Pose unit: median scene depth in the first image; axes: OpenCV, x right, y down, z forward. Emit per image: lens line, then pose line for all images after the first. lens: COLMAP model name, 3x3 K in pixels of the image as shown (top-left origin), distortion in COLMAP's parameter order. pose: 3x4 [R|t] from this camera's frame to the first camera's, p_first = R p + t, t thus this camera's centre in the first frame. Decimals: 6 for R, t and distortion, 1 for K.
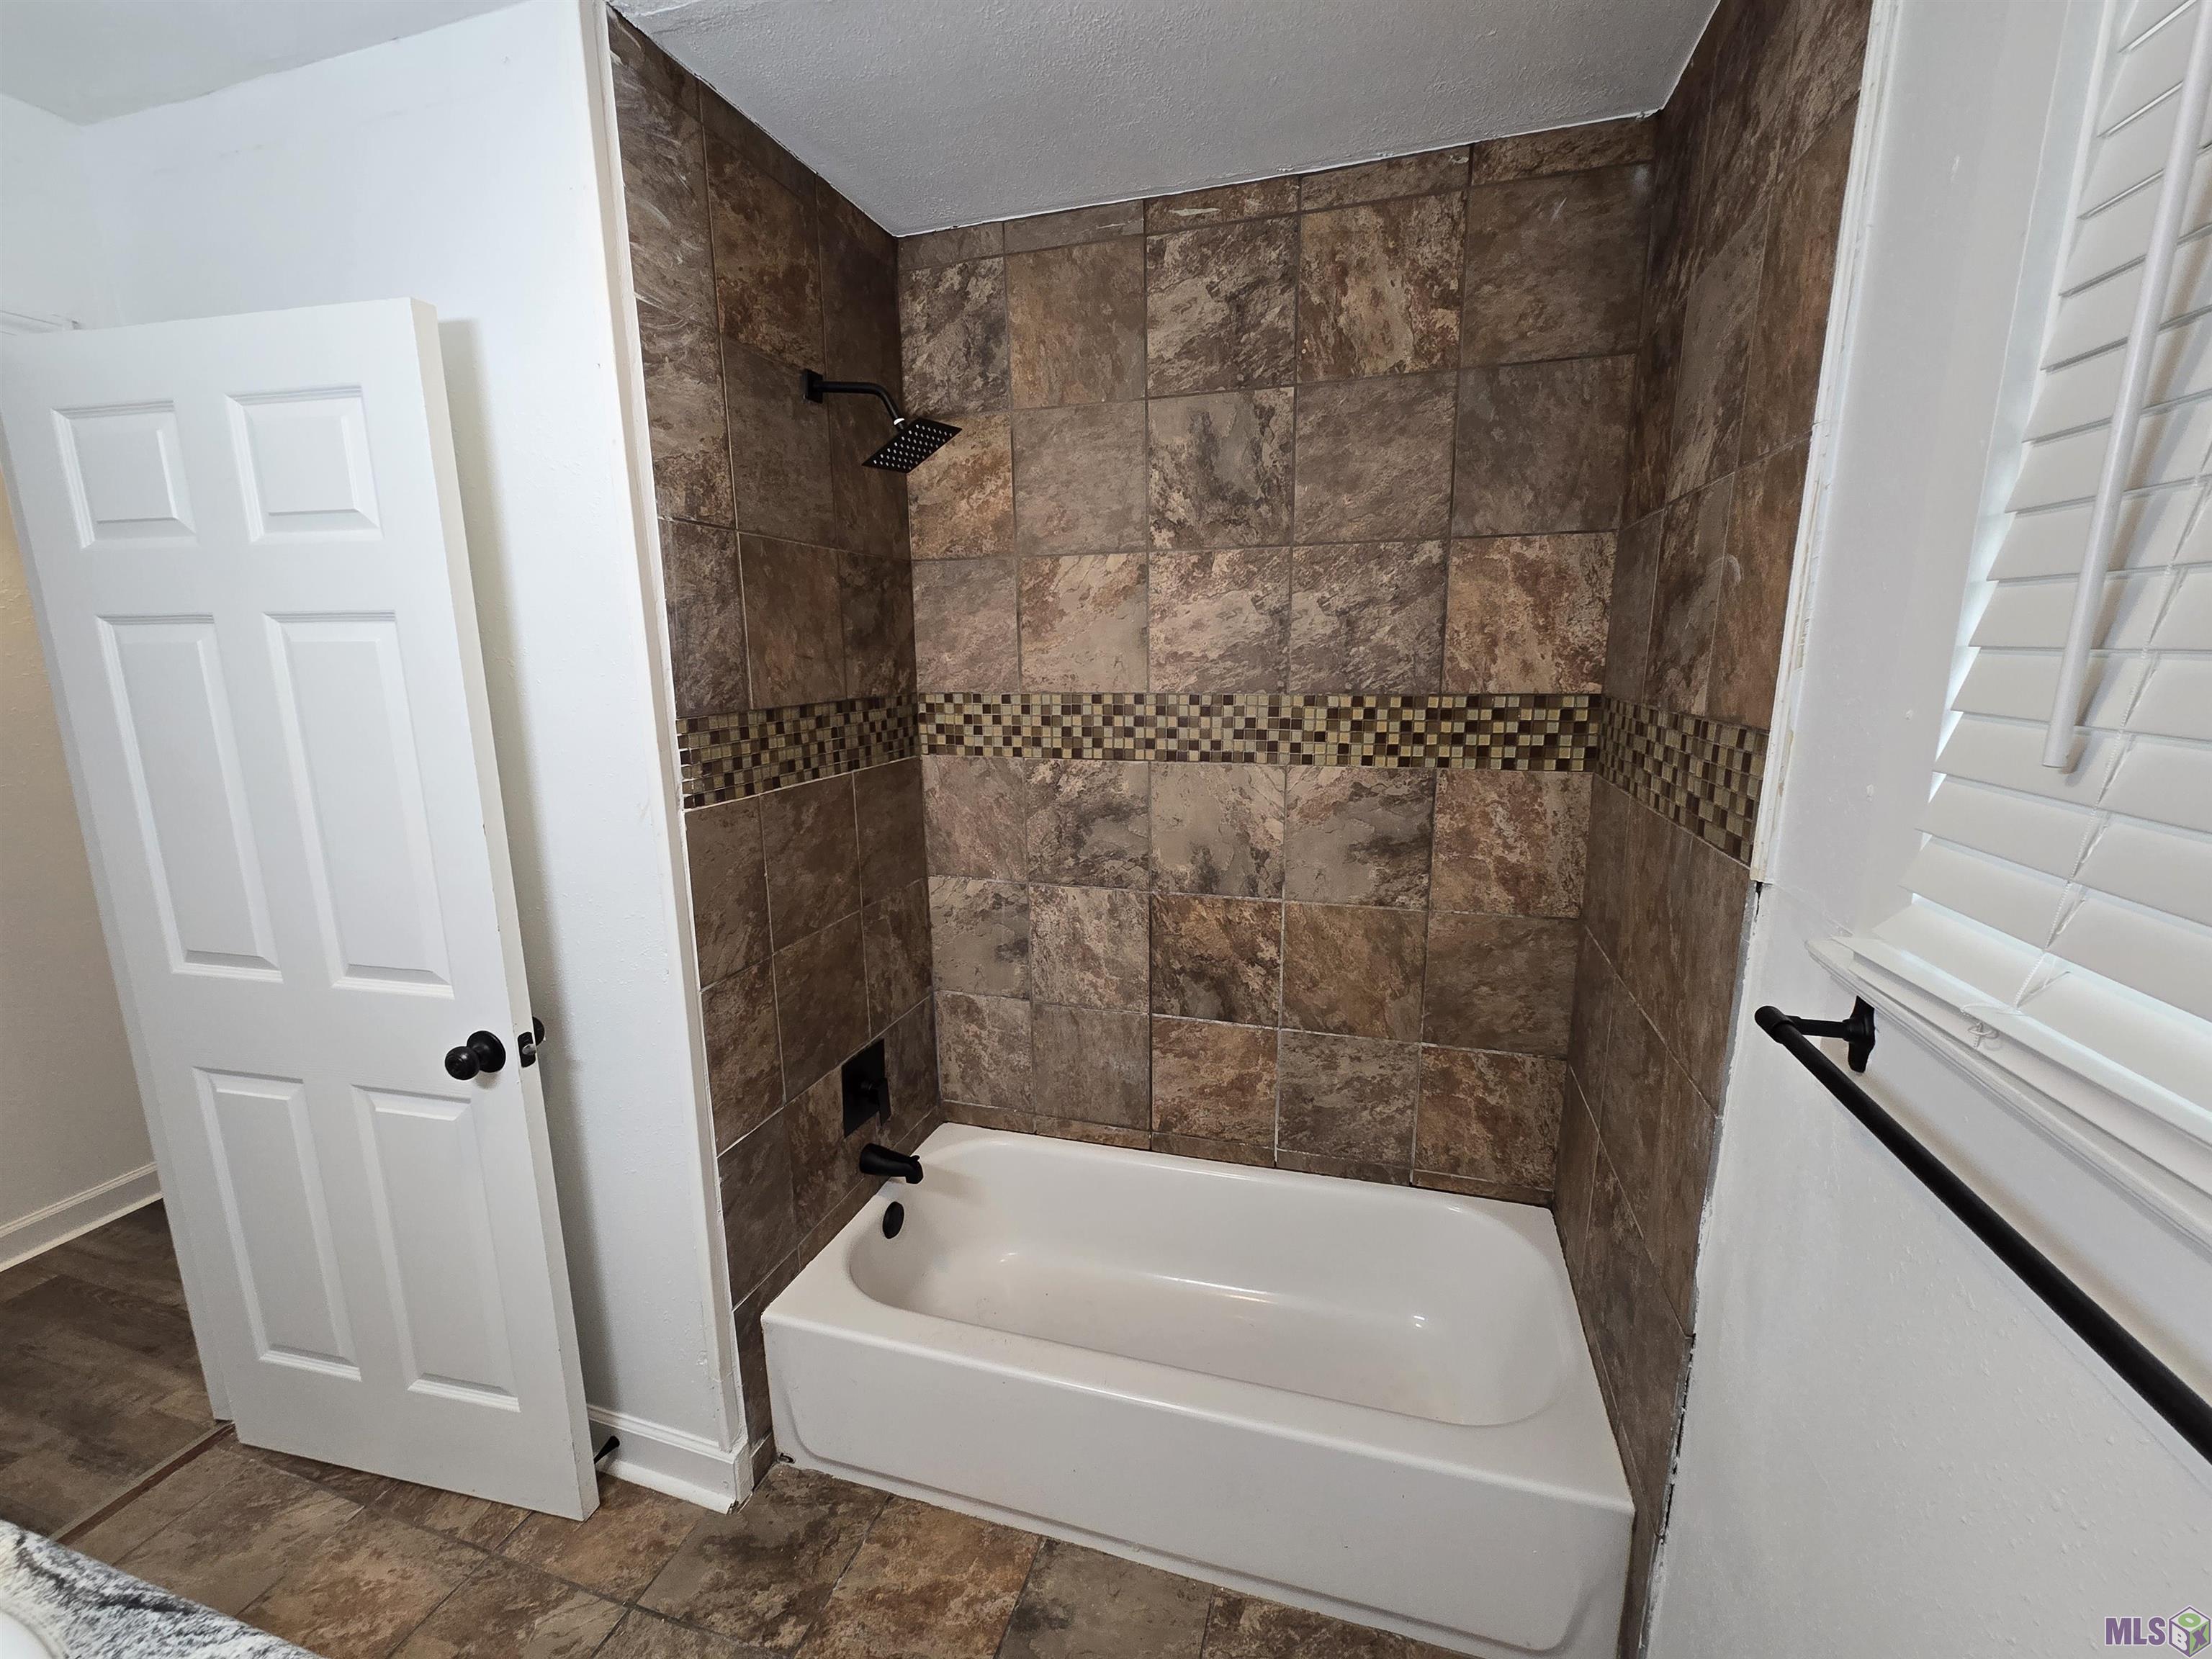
lens RADIAL K [[900.2, 0, 1117.4], [0, 900.2, 835.2], [0, 0, 1]] dist [-0.002551, -0.000144]
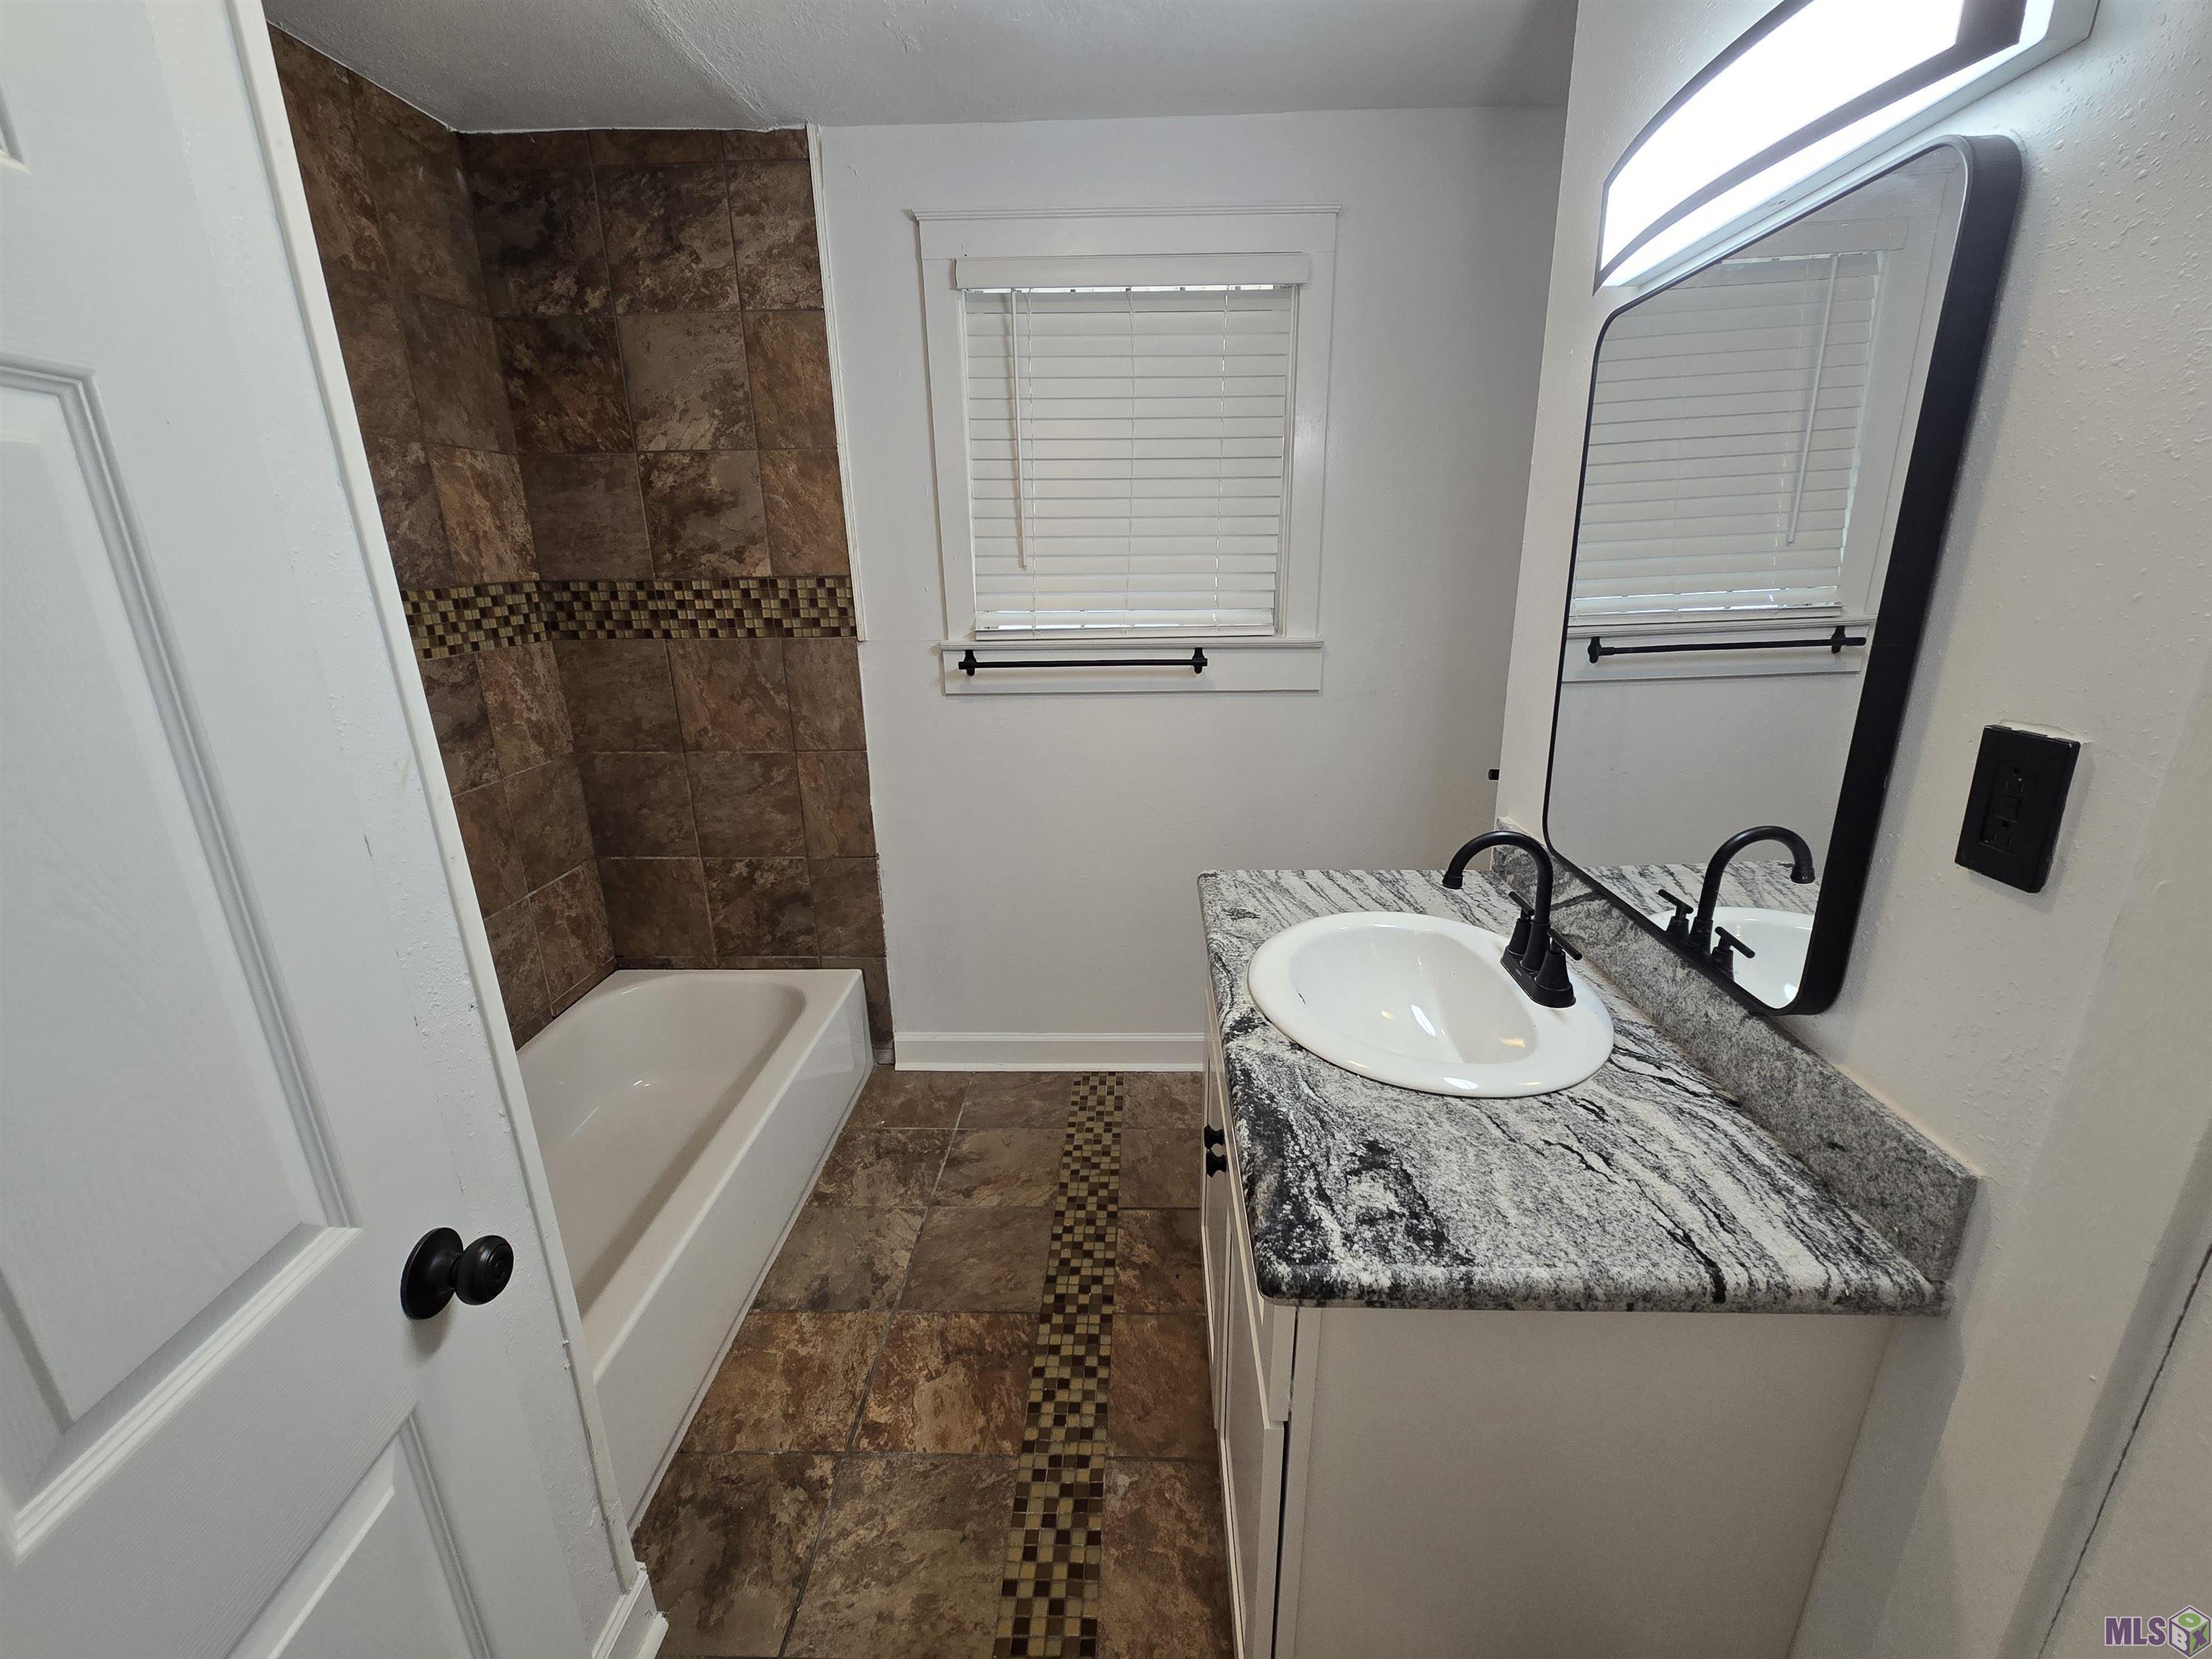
lens RADIAL K [[900.2, 0, 1117.4], [0, 900.2, 835.2], [0, 0, 1]] dist [-0.002551, -0.000144]
pose [[-0.259977, -0.277378, 0.924918, -1.006818], [0.212443, 0.917955, 0.335003, -0.072701], [-0.941955, 0.283585, -0.179721, 0.523580]]
